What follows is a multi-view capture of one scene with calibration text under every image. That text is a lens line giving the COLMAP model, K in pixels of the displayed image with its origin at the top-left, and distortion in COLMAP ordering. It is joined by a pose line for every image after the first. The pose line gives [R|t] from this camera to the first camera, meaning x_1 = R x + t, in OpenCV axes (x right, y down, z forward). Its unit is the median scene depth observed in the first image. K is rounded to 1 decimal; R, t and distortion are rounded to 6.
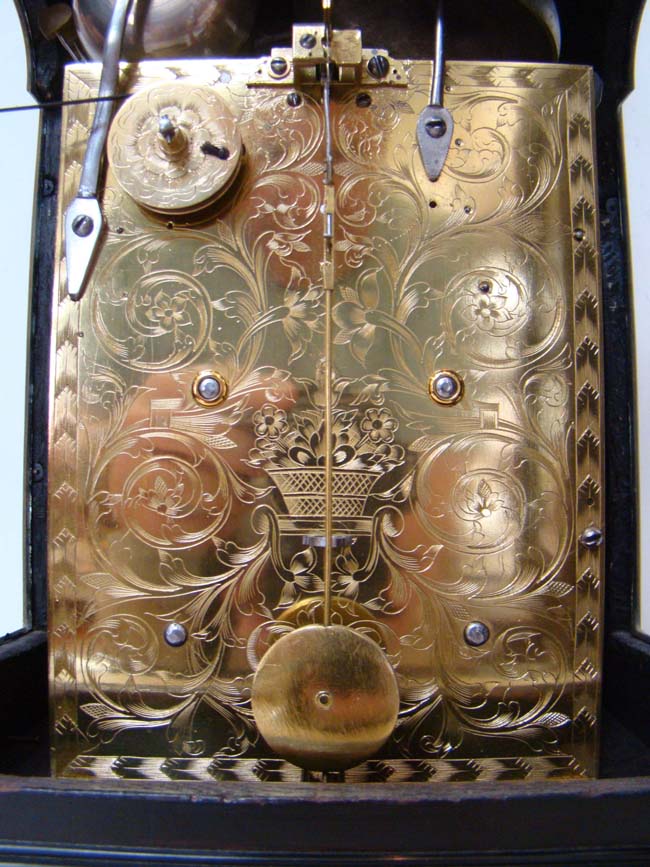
lens RADIAL K [[785.4, 0, 325.0], [0, 785.4, 433.5], [0, 0, 1]] dist [-0.157839, 0.006214]
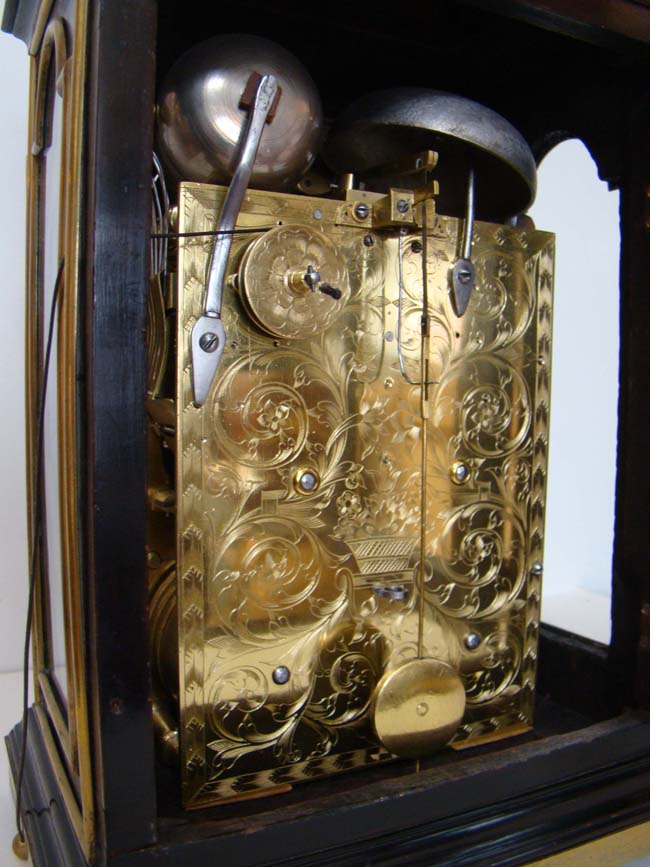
lens RADIAL K [[785.4, 0, 325.0], [0, 785.4, 433.5], [0, 0, 1]] dist [-0.157839, 0.006214]
pose [[0.889977, -0.017208, 0.455680, -0.689245], [-0.036164, 0.993477, 0.108148, -0.268647], [-0.454568, -0.112729, 0.883550, -0.106858]]
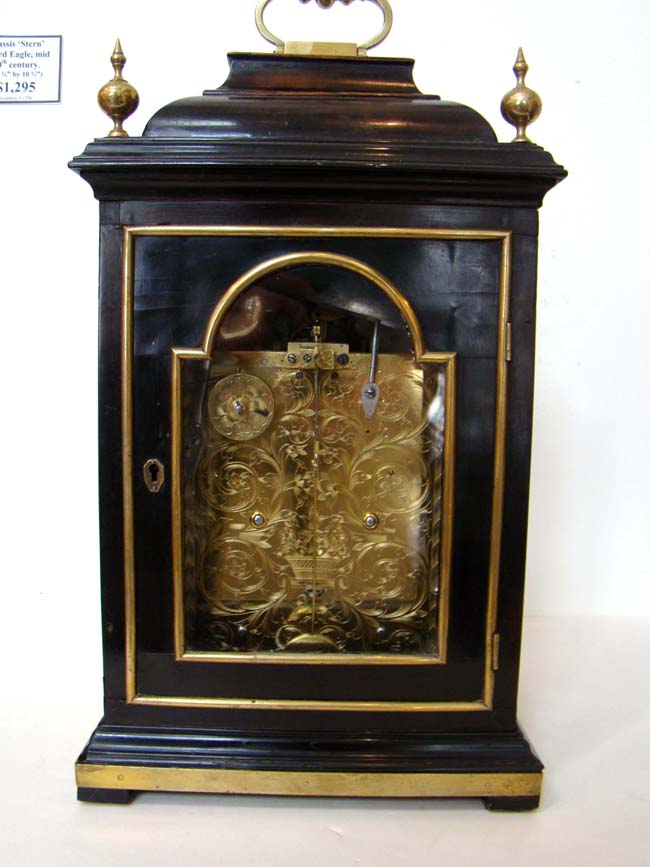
lens RADIAL K [[785.4, 0, 325.0], [0, 785.4, 433.5], [0, 0, 1]] dist [-0.157839, 0.006214]
pose [[0.999777, 0.014231, 0.015609, -0.004696], [-0.016390, 0.988808, 0.148289, -0.602531], [-0.013324, -0.148512, 0.988821, -1.049423]]
